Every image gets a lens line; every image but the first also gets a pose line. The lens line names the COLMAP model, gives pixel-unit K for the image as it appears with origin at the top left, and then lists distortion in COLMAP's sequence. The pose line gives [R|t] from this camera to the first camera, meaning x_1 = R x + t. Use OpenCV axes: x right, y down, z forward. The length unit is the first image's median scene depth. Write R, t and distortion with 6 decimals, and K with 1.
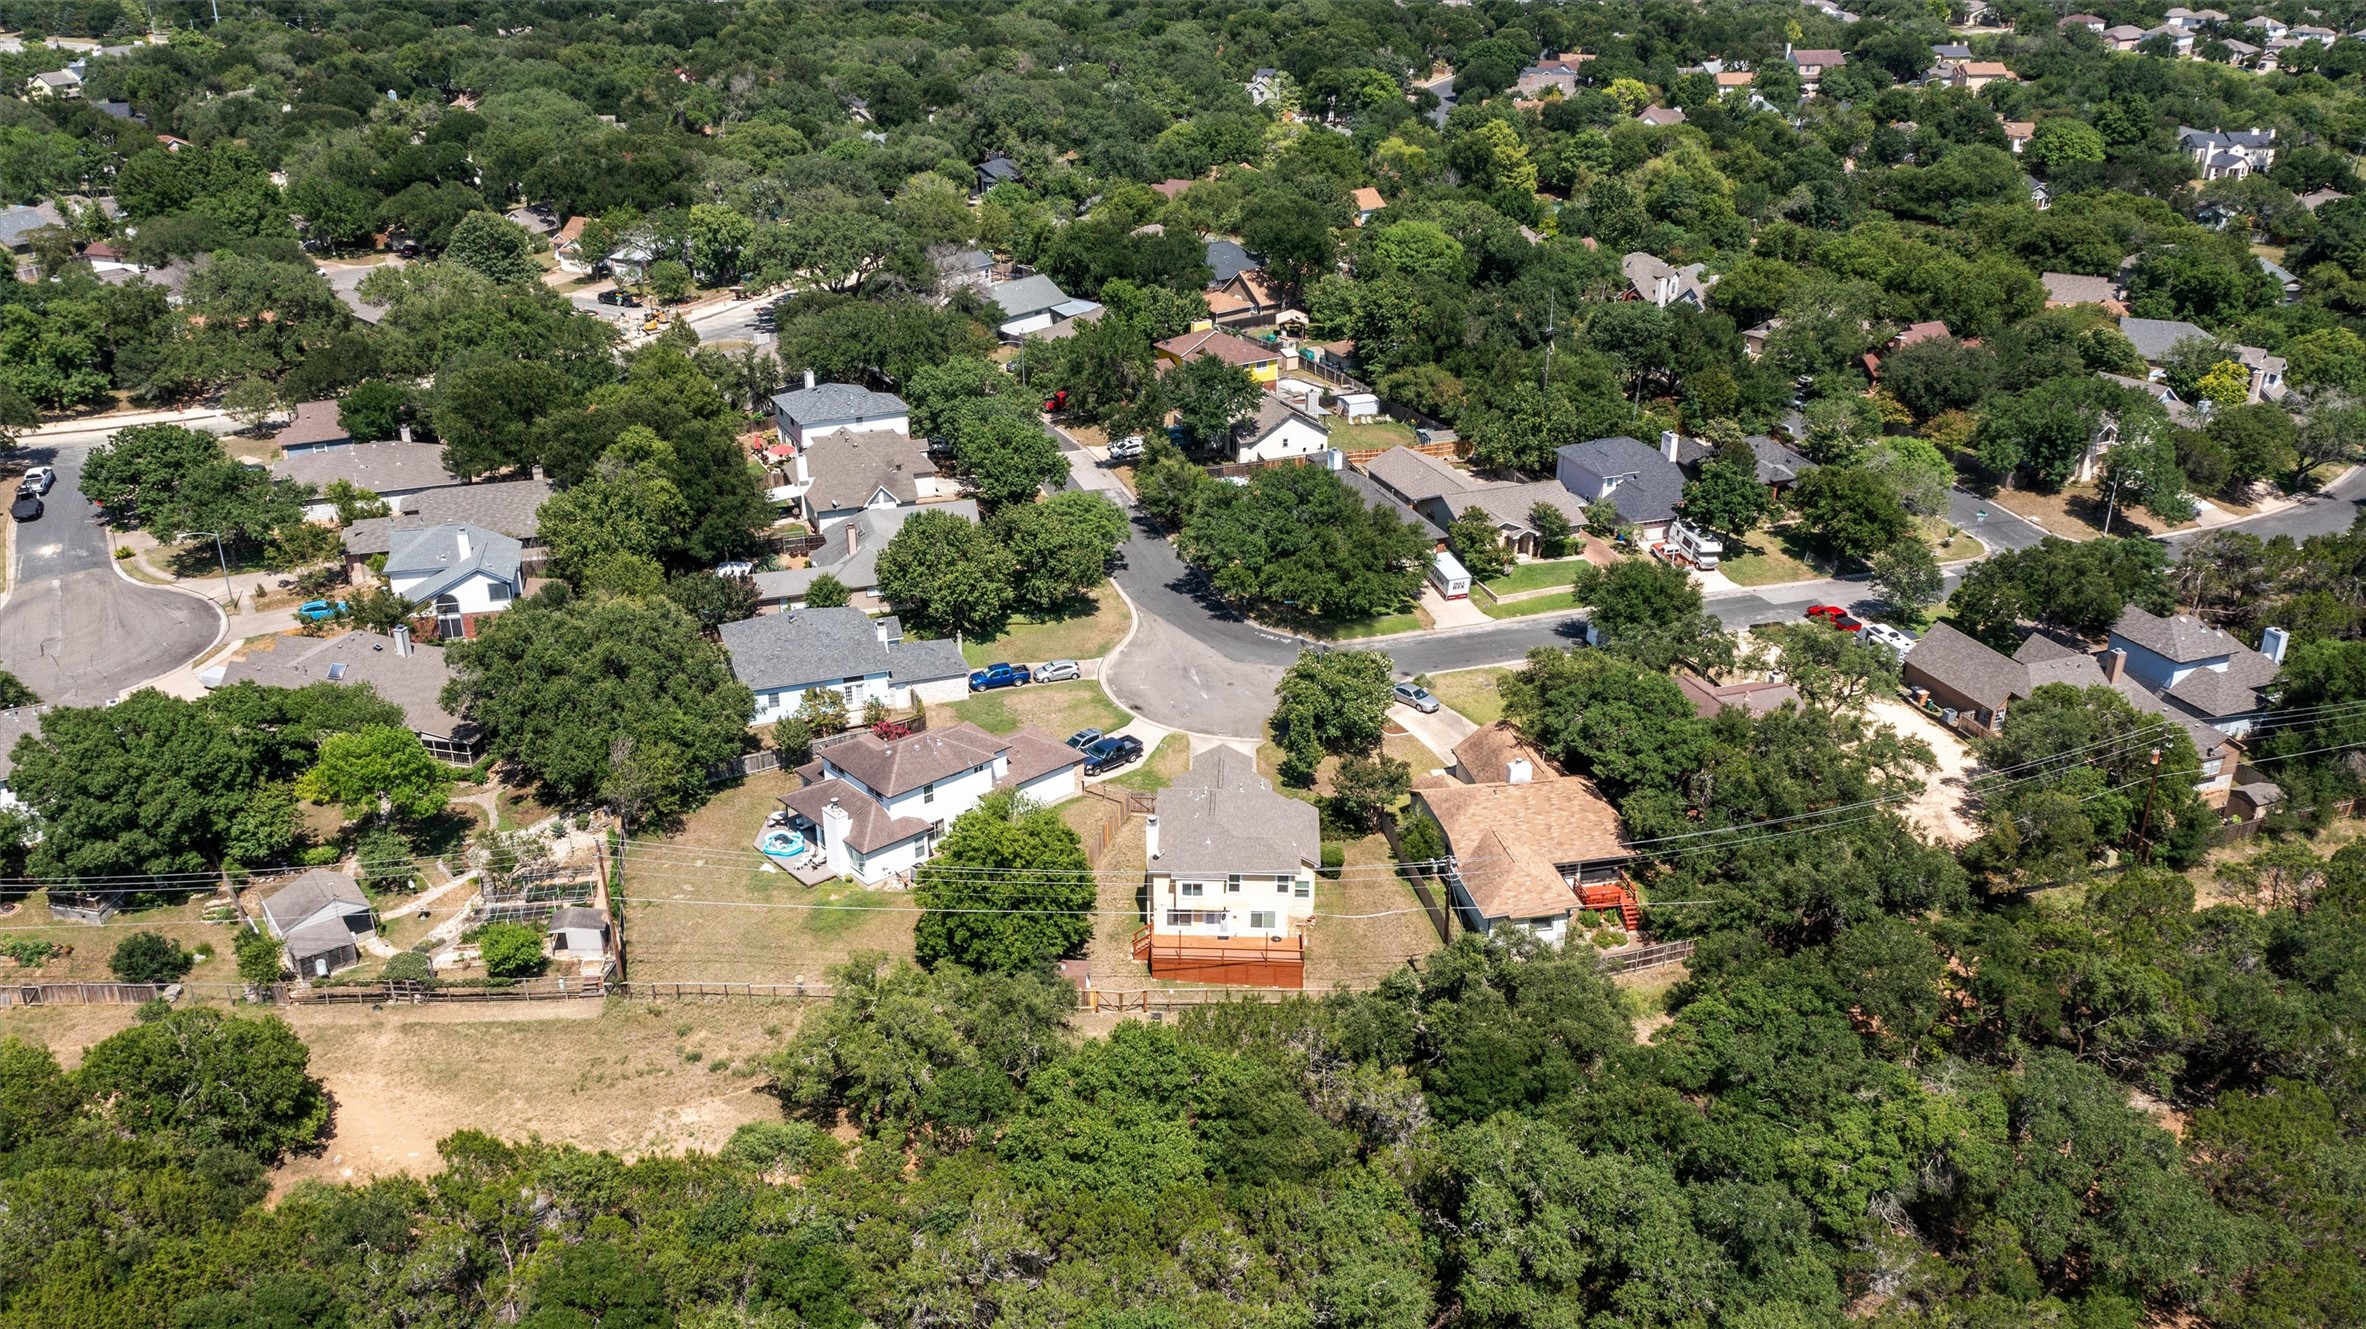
lens RADIAL K [[1861.7, 0, 1178.5], [0, 1861.7, 666.3], [0, 0, 1]] dist [-0.014099, 0.010068]
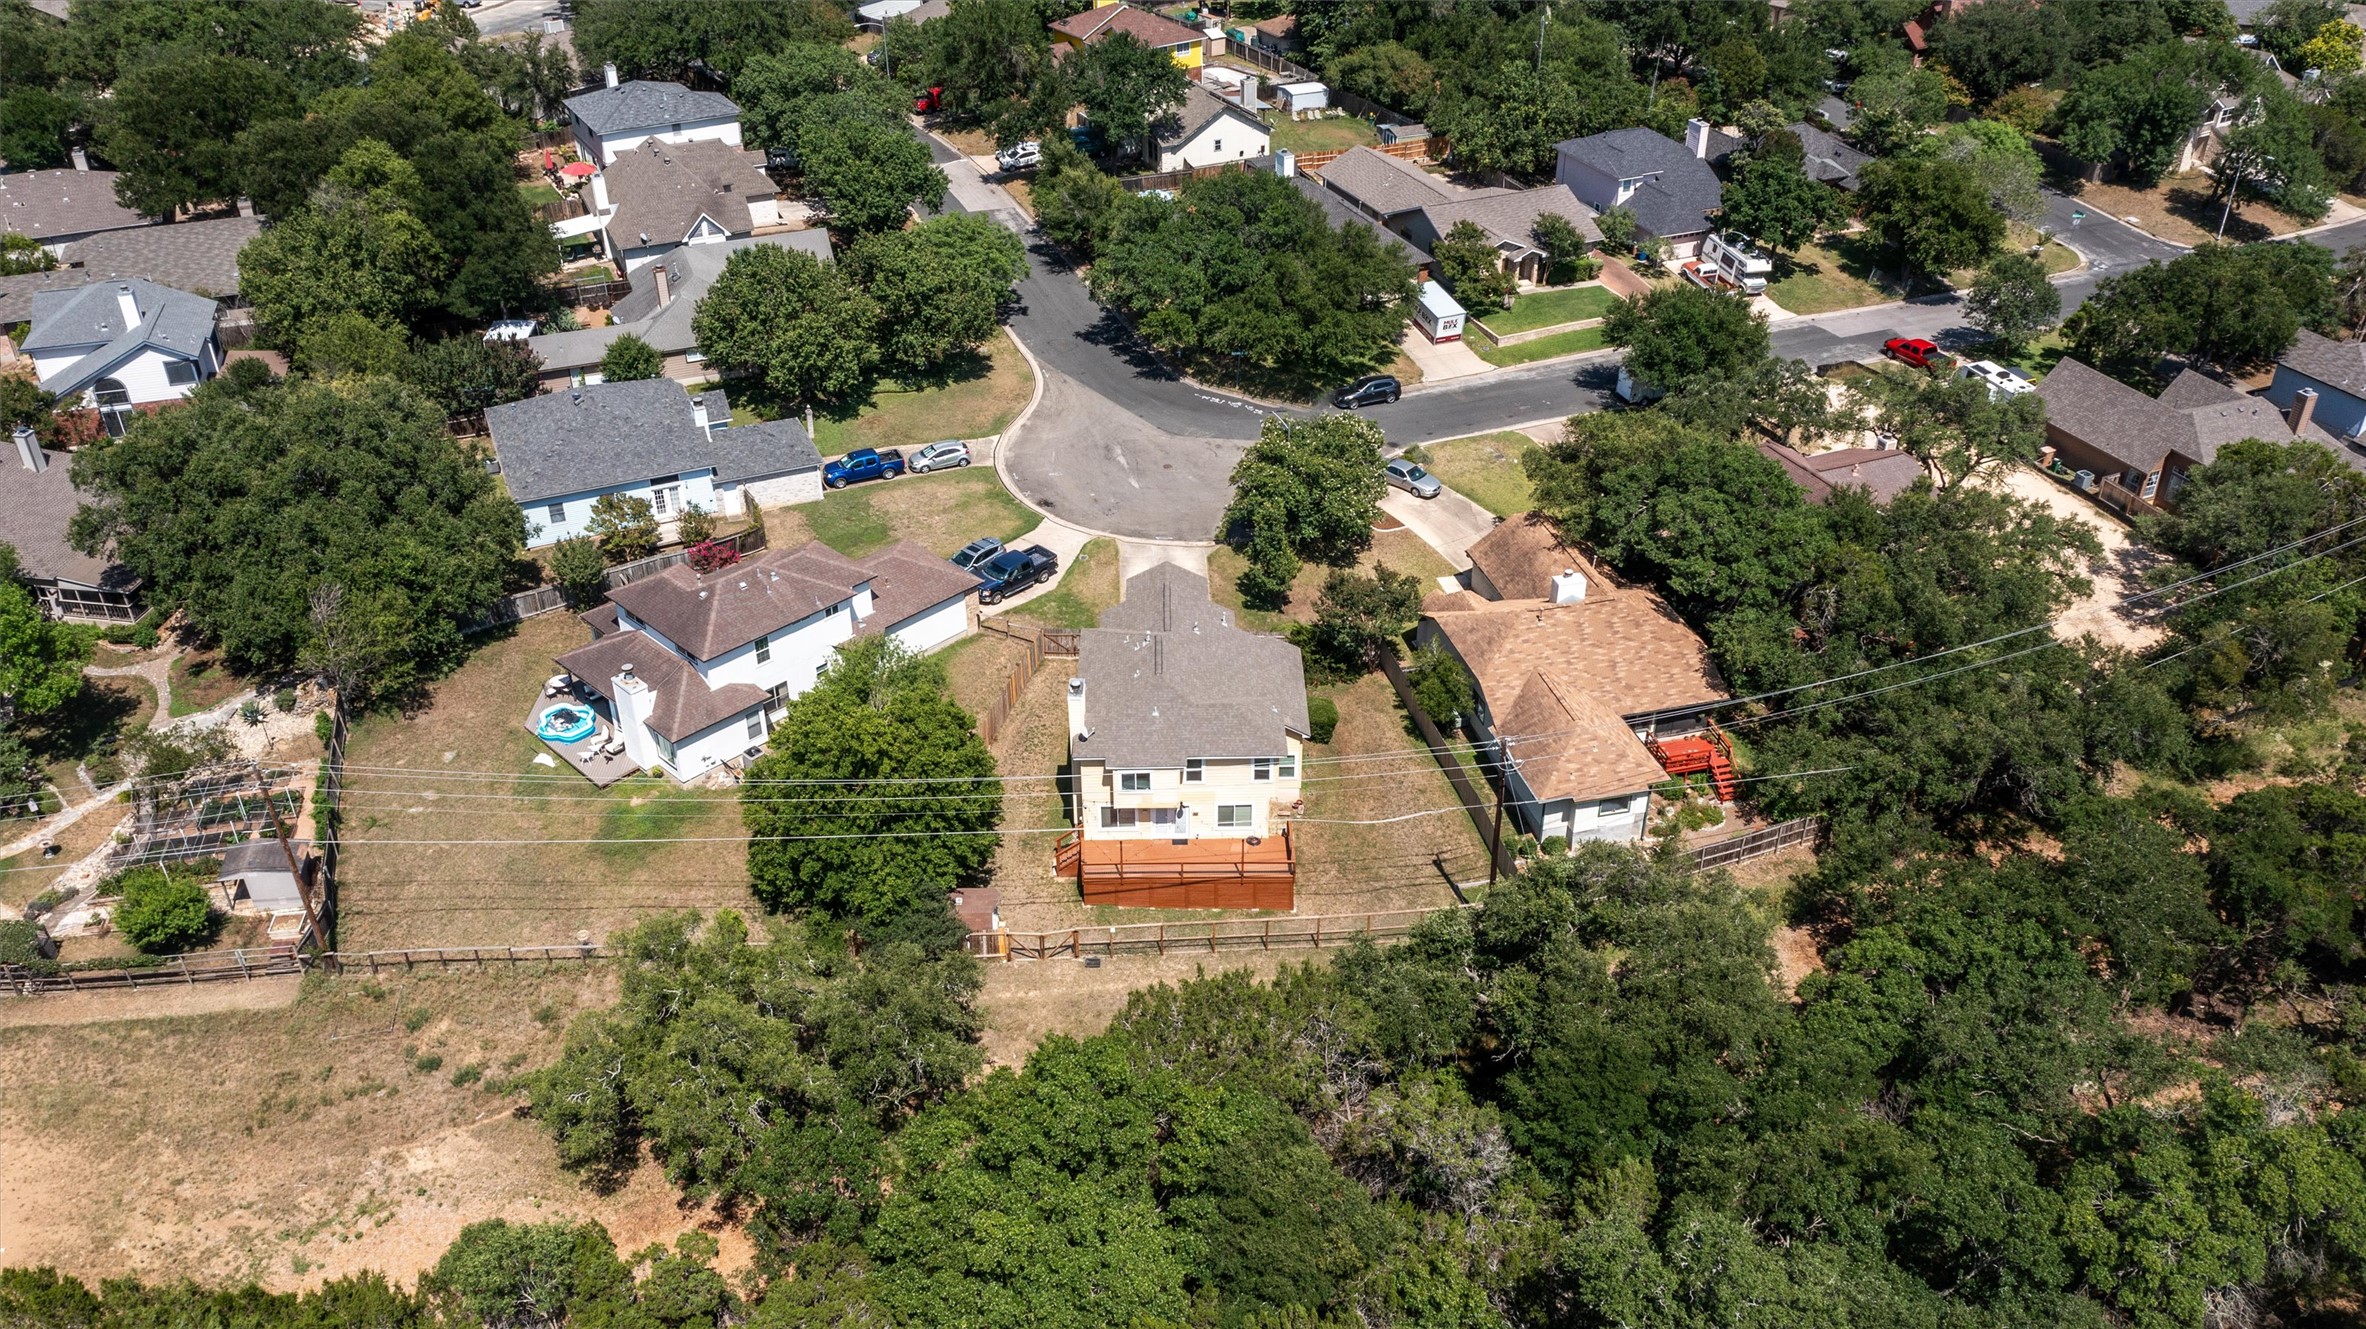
lens RADIAL K [[1861.7, 0, 1187.5], [0, 1861.7, 668.3], [0, 0, 1]] dist [-0.014099, 0.010068]
pose [[0.998056, -0.036953, 0.050181, -0.005592], [0.029125, 0.988465, 0.148625, -0.022715], [-0.055095, -0.146874, 0.987620, 0.238254]]
